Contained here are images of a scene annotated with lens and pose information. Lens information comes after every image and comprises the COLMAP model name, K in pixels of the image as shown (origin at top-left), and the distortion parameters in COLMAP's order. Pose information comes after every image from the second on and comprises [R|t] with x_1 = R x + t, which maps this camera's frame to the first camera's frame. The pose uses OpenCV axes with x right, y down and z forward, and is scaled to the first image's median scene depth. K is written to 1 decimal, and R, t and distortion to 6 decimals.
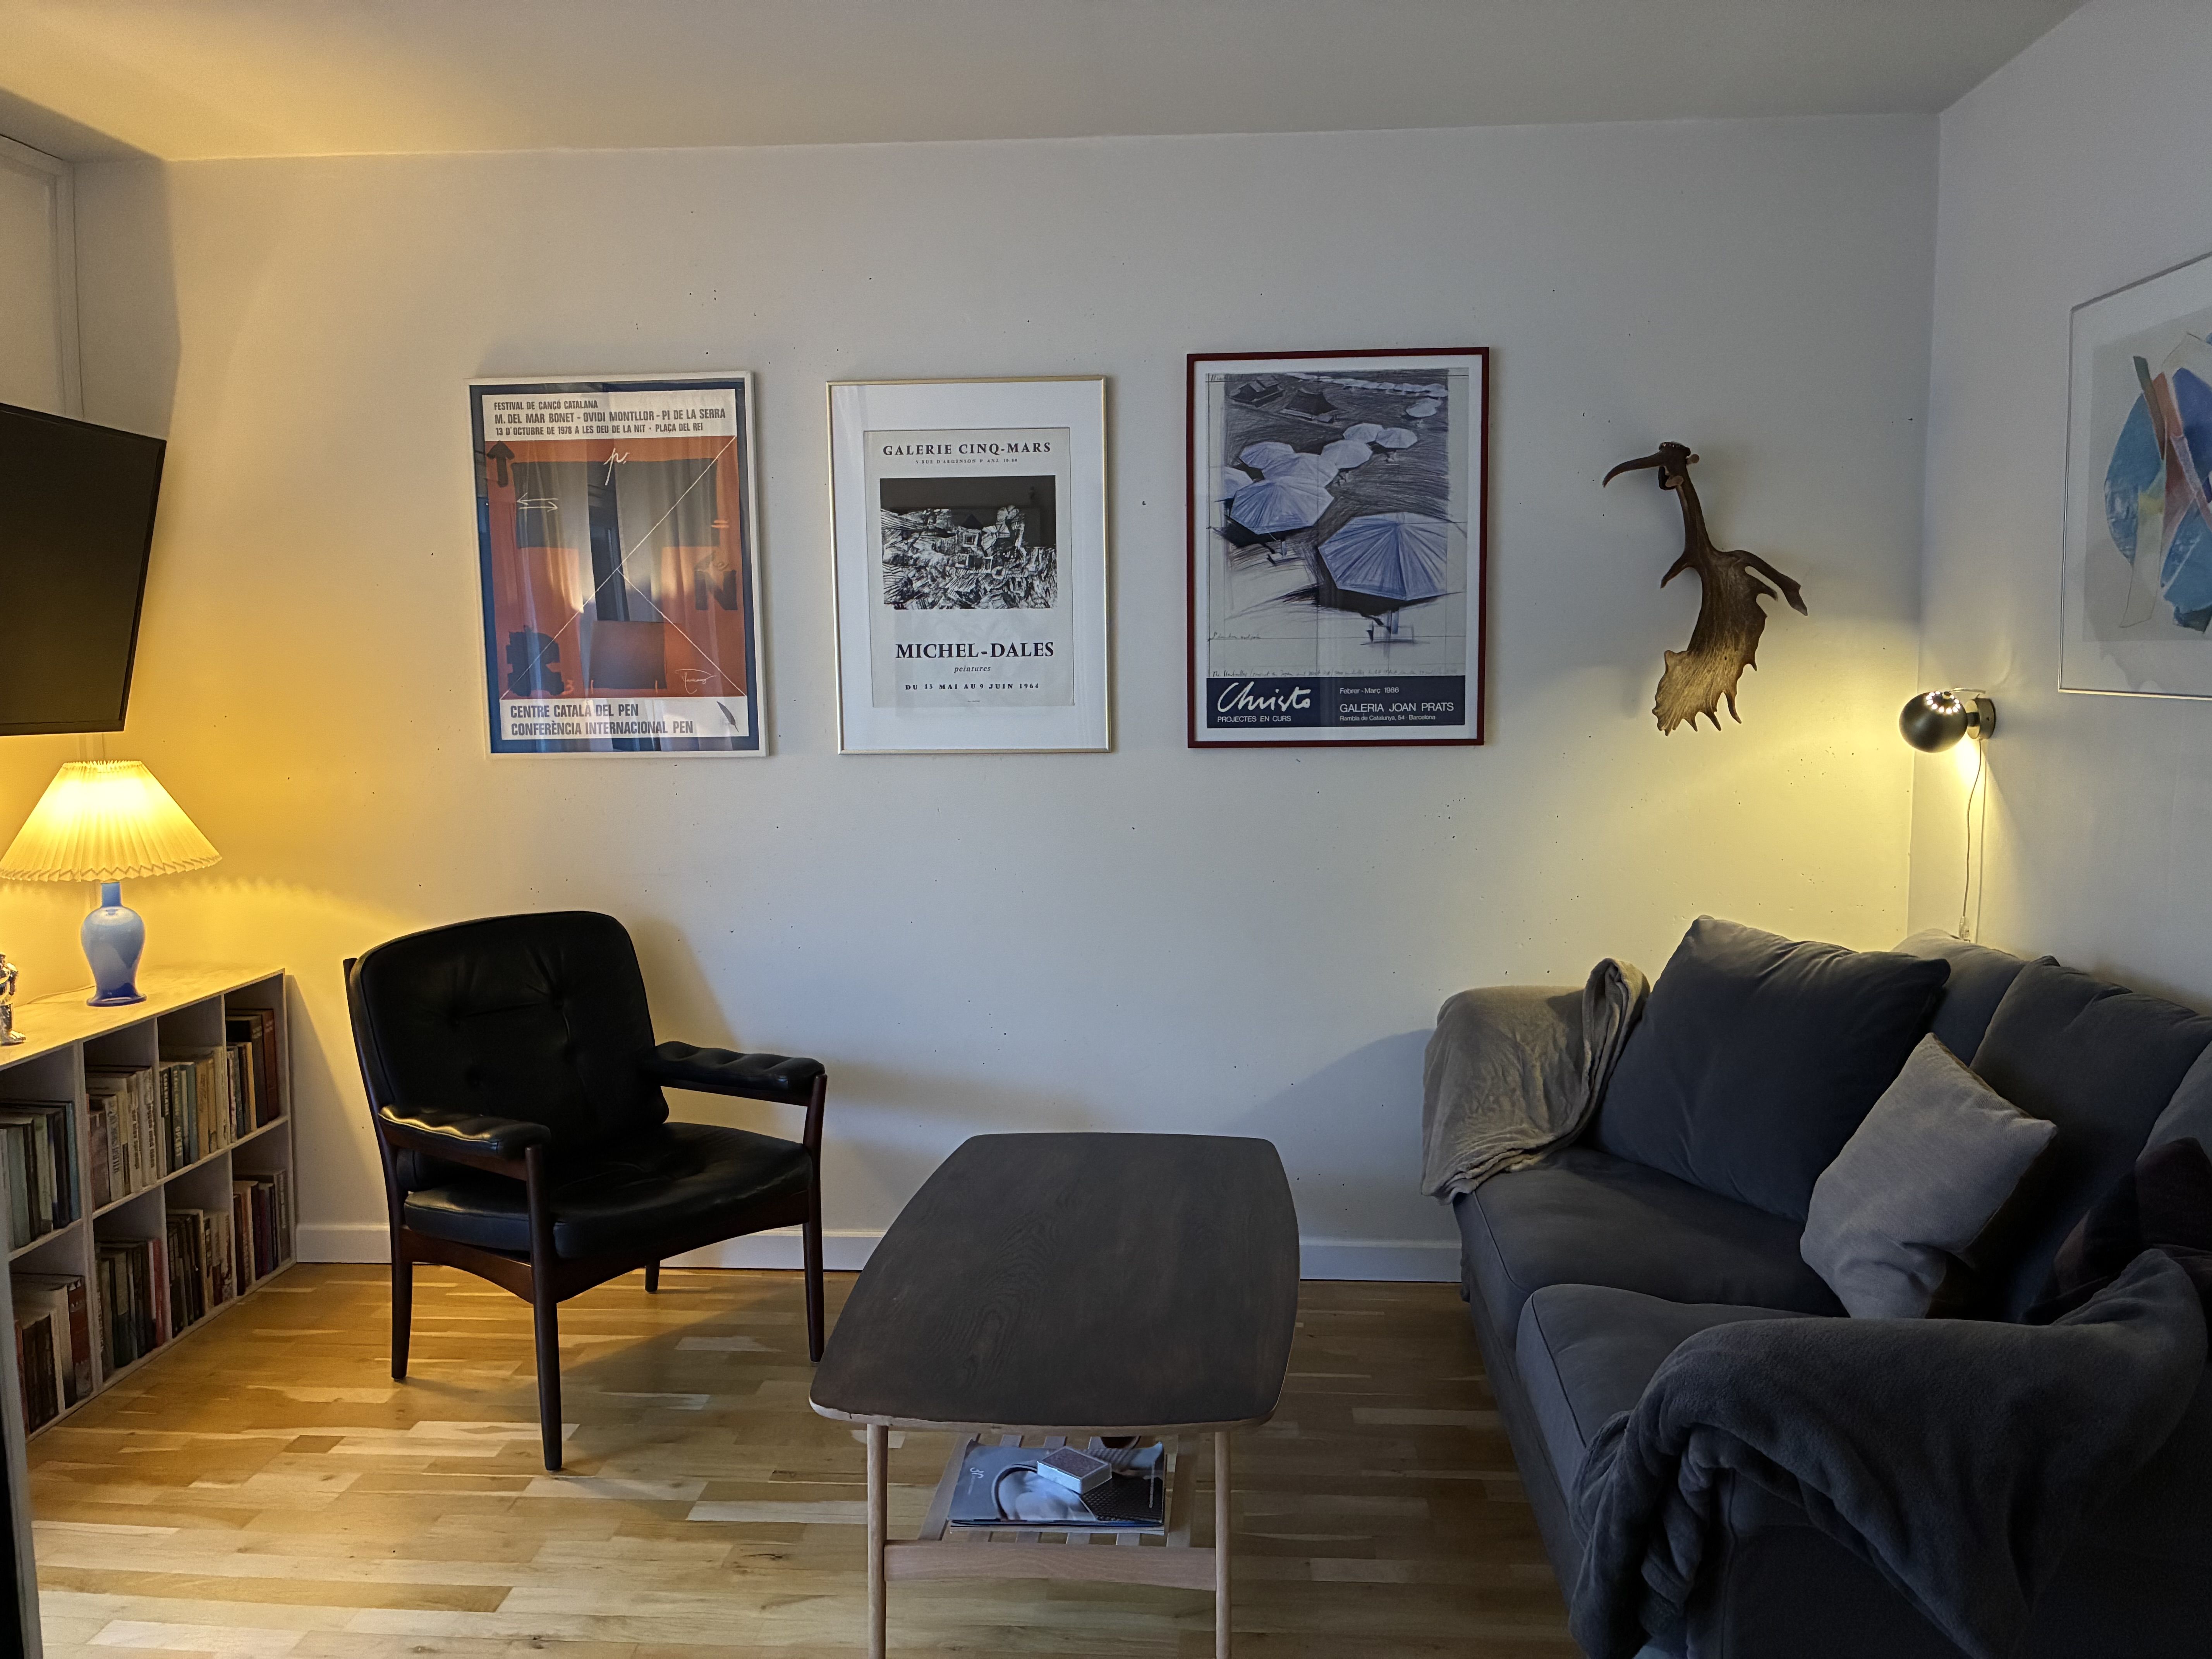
lens RADIAL K [[1665.3, 0, 1106.0], [0, 1665.3, 829.5], [0, 0, 1]] dist [0.062587, -0.068166]
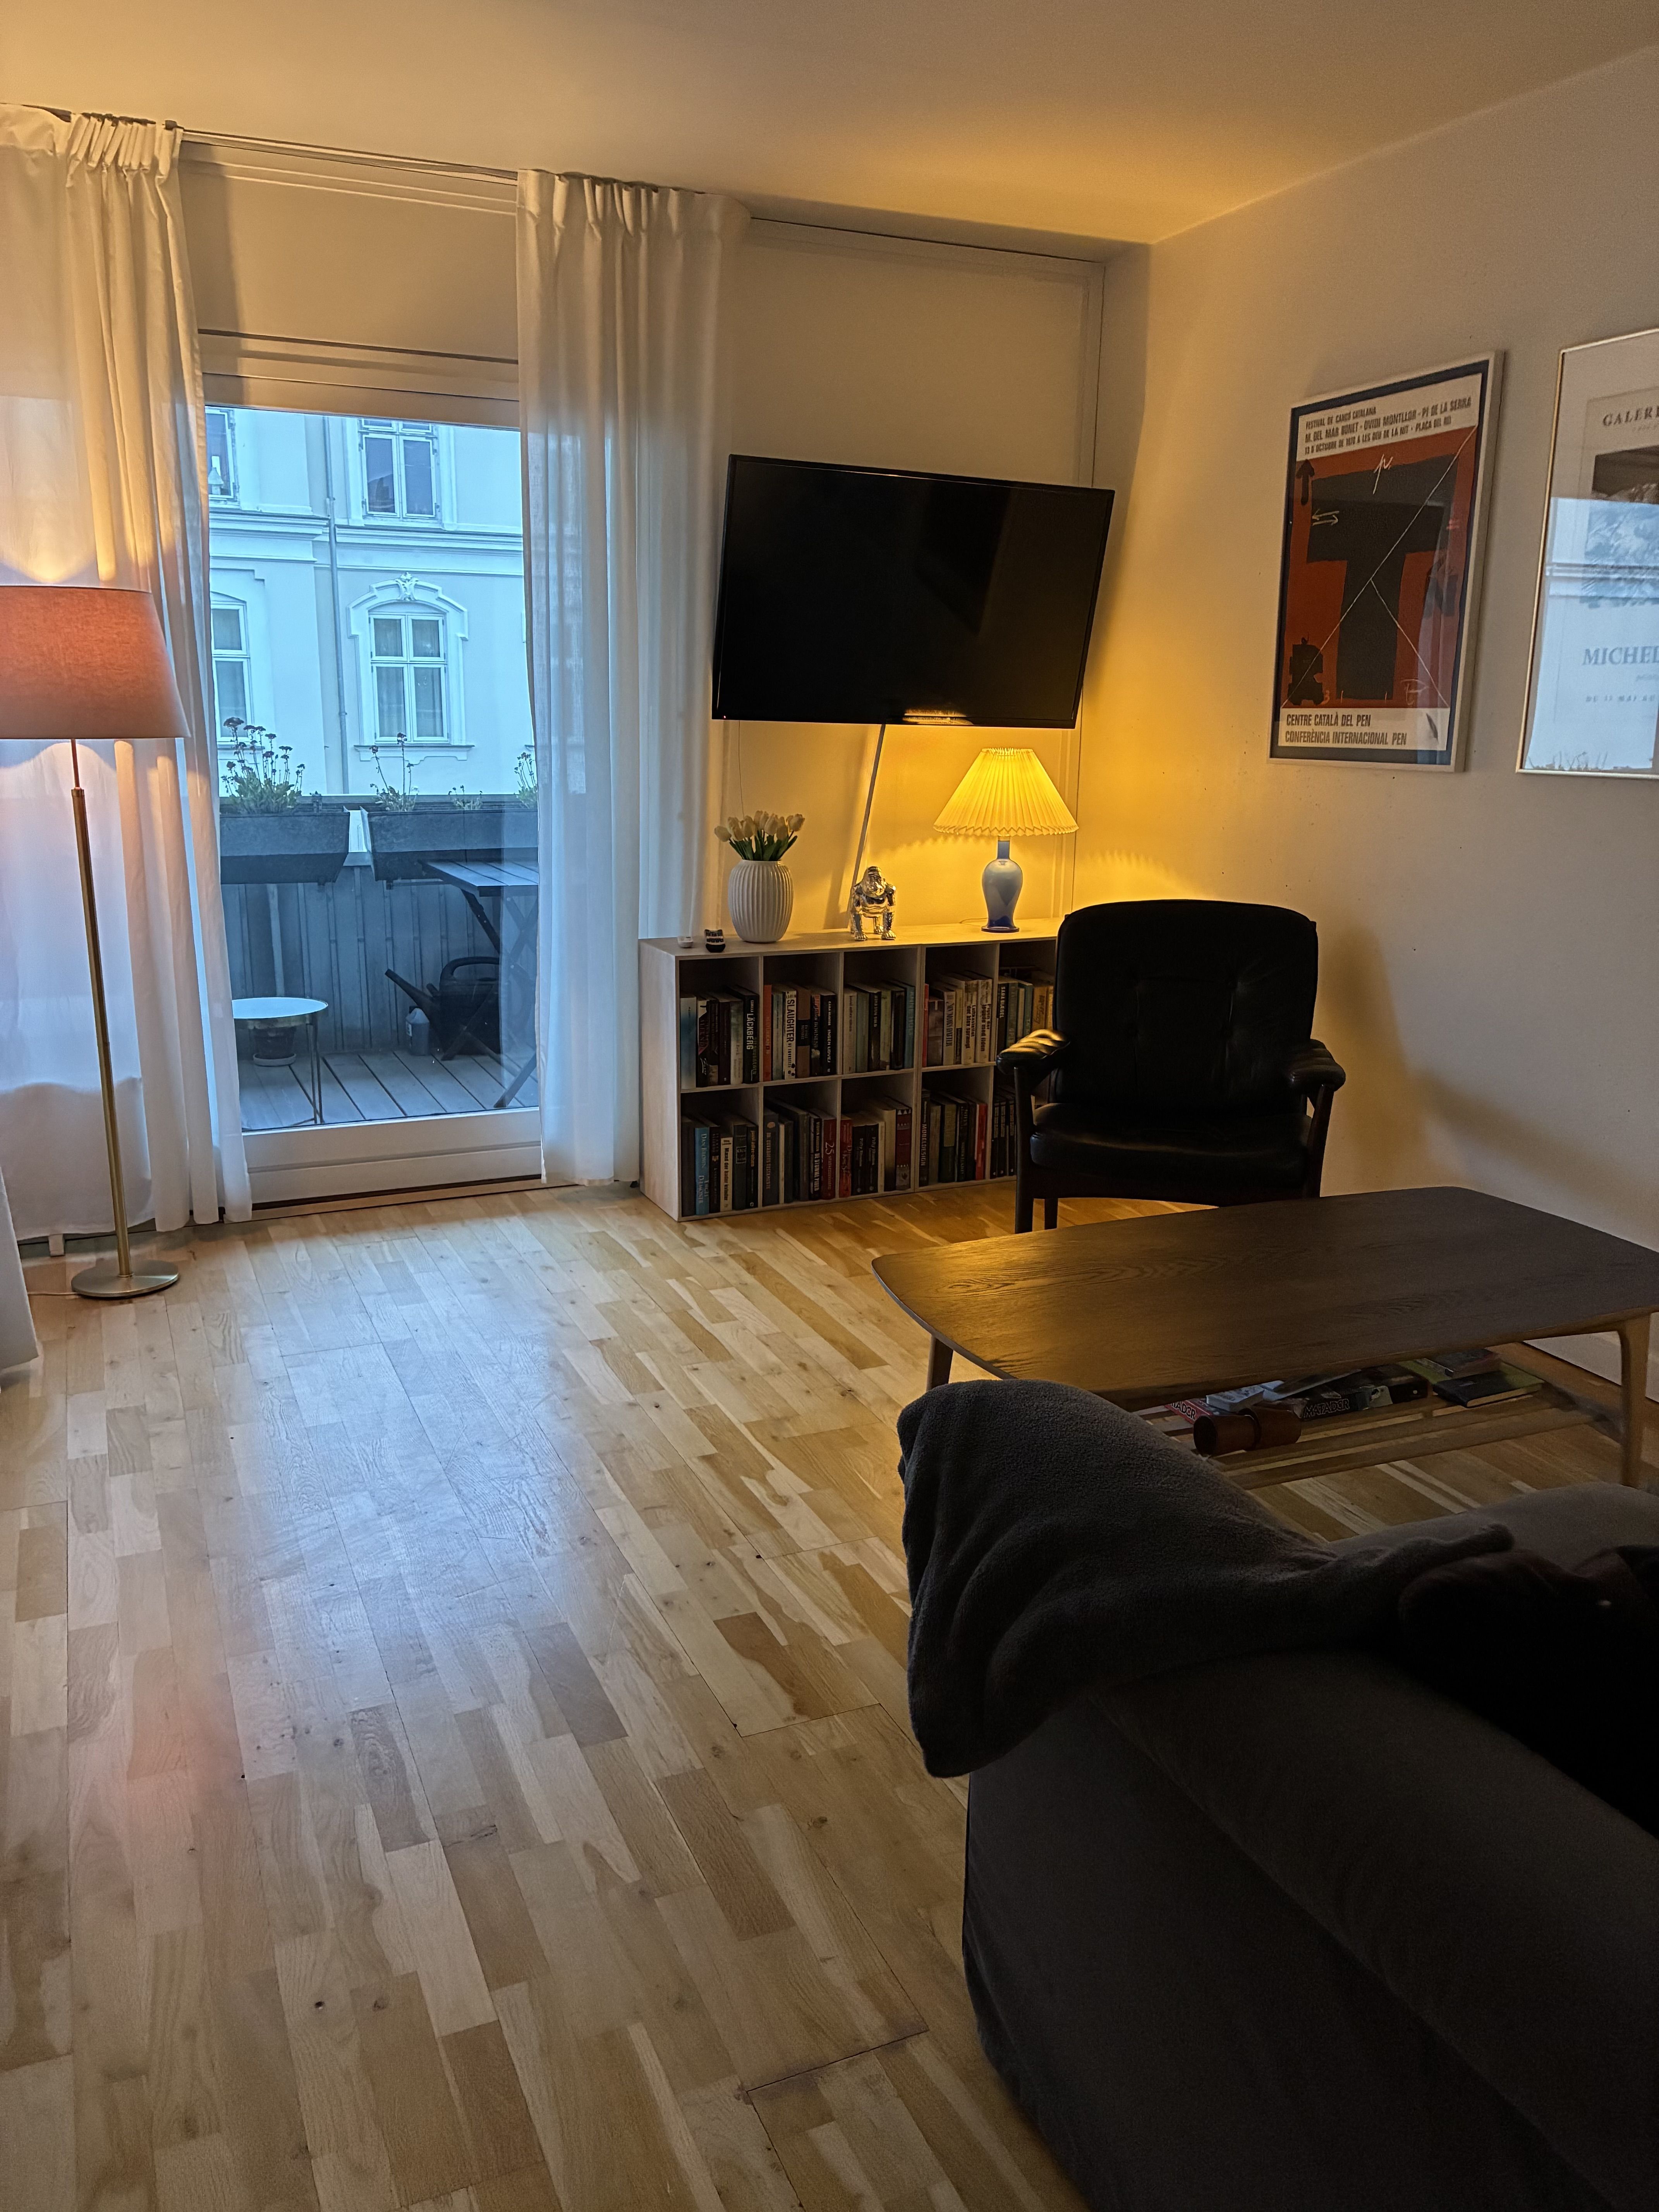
lens RADIAL K [[1665.3, 0, 829.5], [0, 1665.3, 1106.0], [0, 0, 1]] dist [0.062587, -0.068166]
pose [[0.477041, 0.220794, -0.850695, 0.502559], [-0.103875, 0.975310, 0.194888, -0.007137], [0.872721, -0.004603, 0.488198, 0.212486]]
